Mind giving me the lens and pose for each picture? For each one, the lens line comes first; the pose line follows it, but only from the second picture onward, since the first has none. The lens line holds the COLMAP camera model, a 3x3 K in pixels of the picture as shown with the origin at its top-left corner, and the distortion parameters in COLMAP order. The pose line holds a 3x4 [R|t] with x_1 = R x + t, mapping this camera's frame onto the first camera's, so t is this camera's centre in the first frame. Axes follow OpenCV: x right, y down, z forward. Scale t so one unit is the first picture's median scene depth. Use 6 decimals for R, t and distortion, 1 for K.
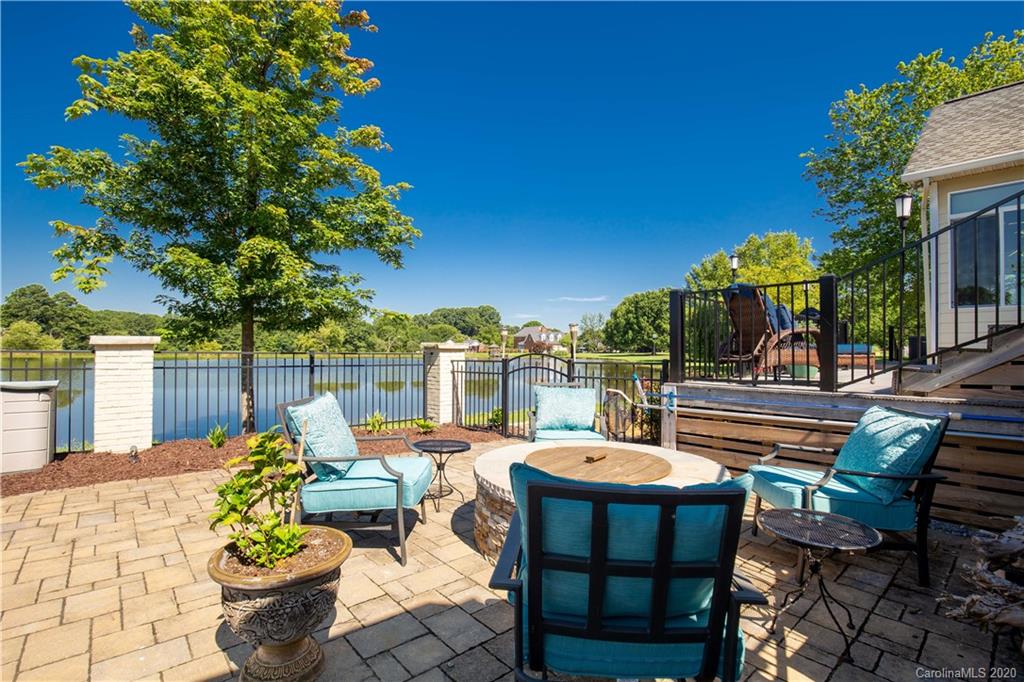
lens RADIAL K [[484.1, 0, 512.0], [0, 484.1, 341.0], [0, 0, 1]] dist [-0.002745, -0.000073]
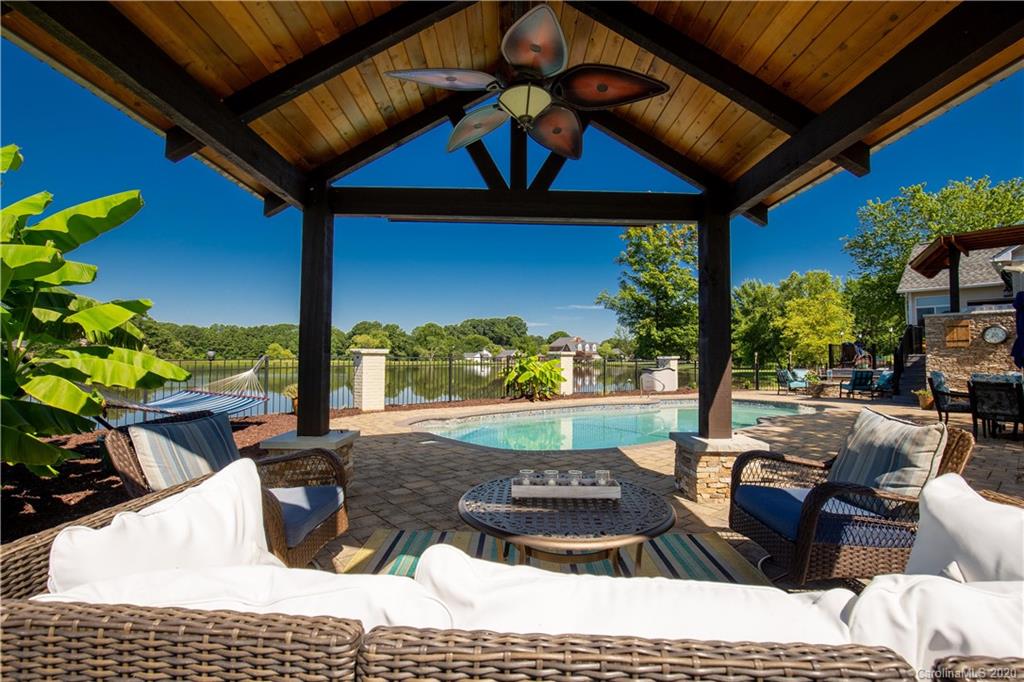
lens RADIAL K [[484.1, 0, 512.0], [0, 484.1, 341.0], [0, 0, 1]] dist [-0.002745, -0.000073]
pose [[0.999744, -0.001436, -0.022569, -0.079693], [0.001025, 0.999834, -0.018195, -0.002491], [0.022591, 0.018167, 0.999580, -0.108863]]
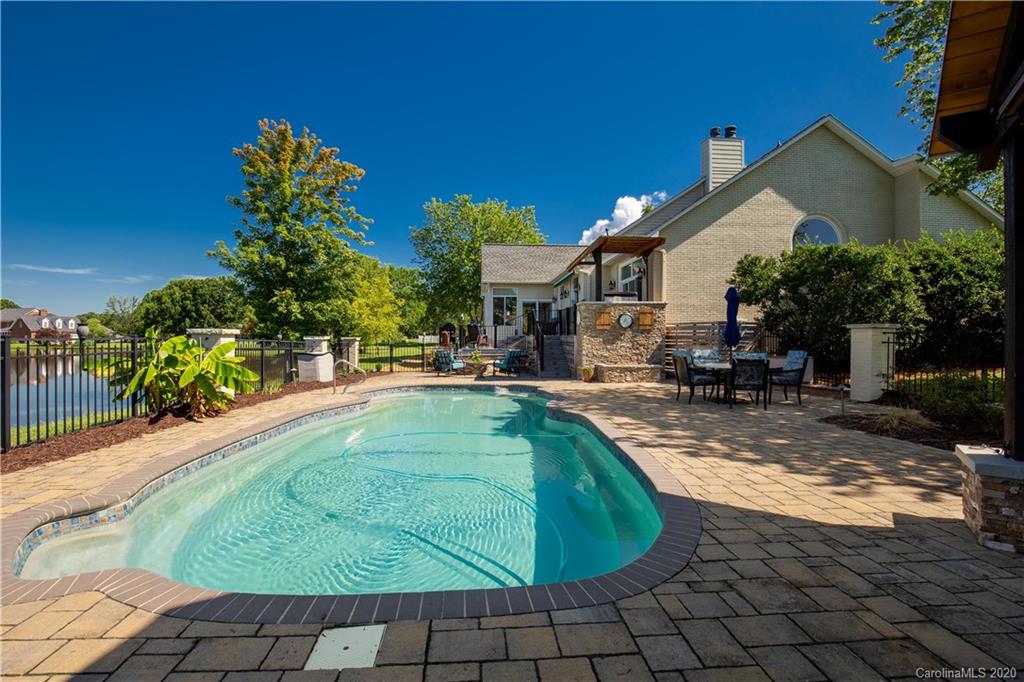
lens RADIAL K [[484.1, 0, 512.0], [0, 484.1, 341.0], [0, 0, 1]] dist [-0.002745, -0.000073]
pose [[0.618816, -0.006693, 0.785508, -0.098699], [-0.011781, 0.999772, 0.017799, -0.002022], [-0.785448, -0.020268, 0.618596, -0.068347]]
